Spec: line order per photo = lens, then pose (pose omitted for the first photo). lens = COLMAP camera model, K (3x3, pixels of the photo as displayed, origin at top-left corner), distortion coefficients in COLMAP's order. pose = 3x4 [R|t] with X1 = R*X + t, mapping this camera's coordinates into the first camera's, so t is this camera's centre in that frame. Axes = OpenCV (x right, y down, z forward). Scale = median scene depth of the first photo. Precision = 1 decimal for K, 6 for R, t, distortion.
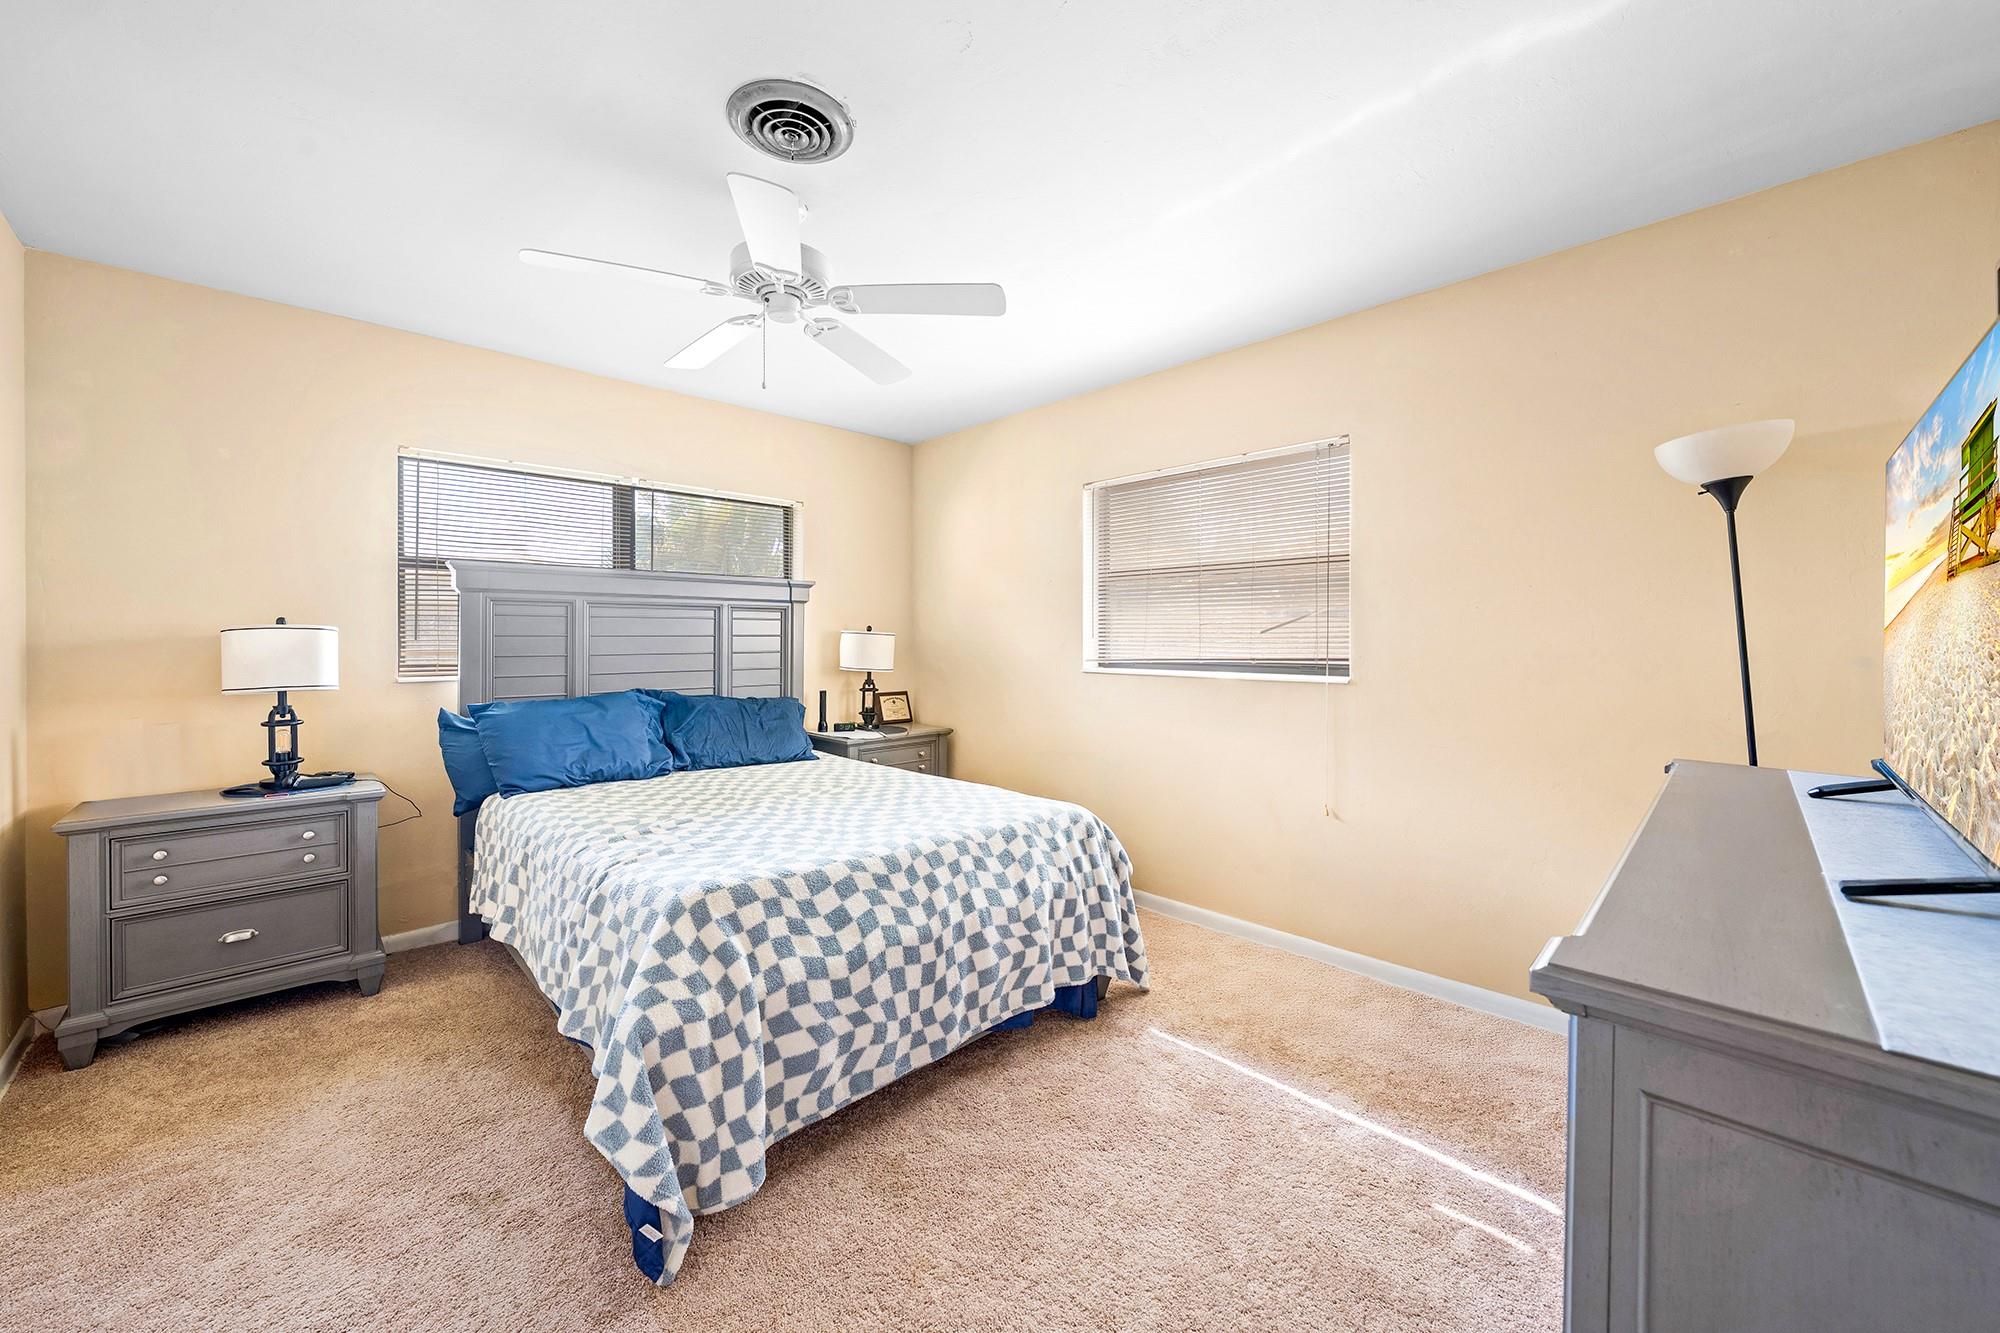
lens RADIAL K [[727.4, 0, 1007.3], [0, 727.4, 647.5], [0, 0, 1]] dist [0.000095, -0.000011]
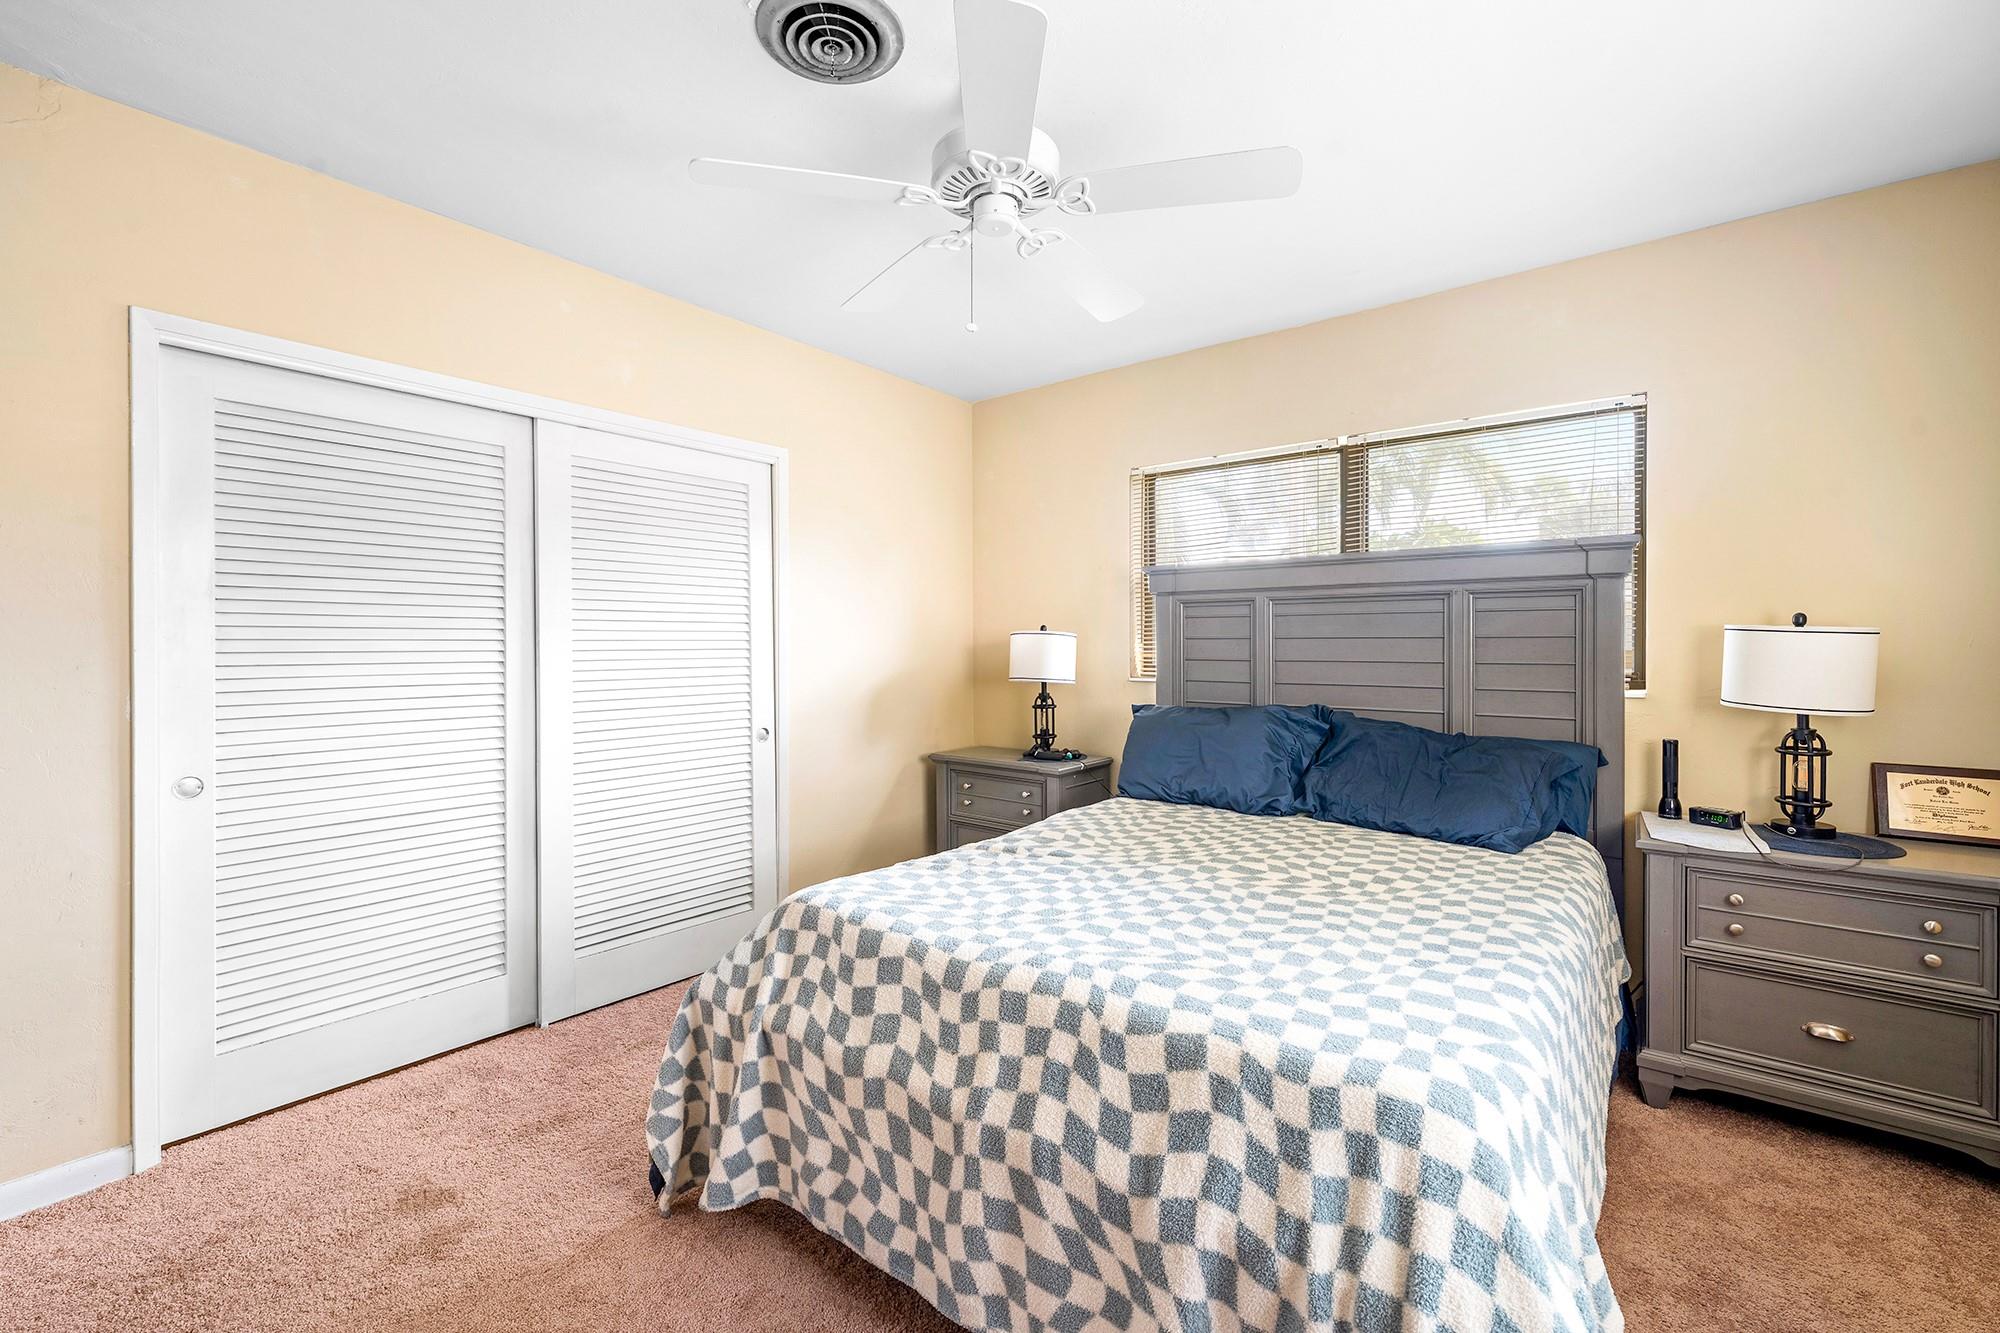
lens RADIAL K [[835.2, 0, 1006.3], [0, 835.2, 662.3], [0, 0, 1]] dist [0.000665, 0.000070]
pose [[0.125314, 0.020648, -0.991902, 0.594048], [-0.013210, 0.999730, 0.019142, -0.004088], [0.992029, 0.010704, 0.125553, 0.937531]]
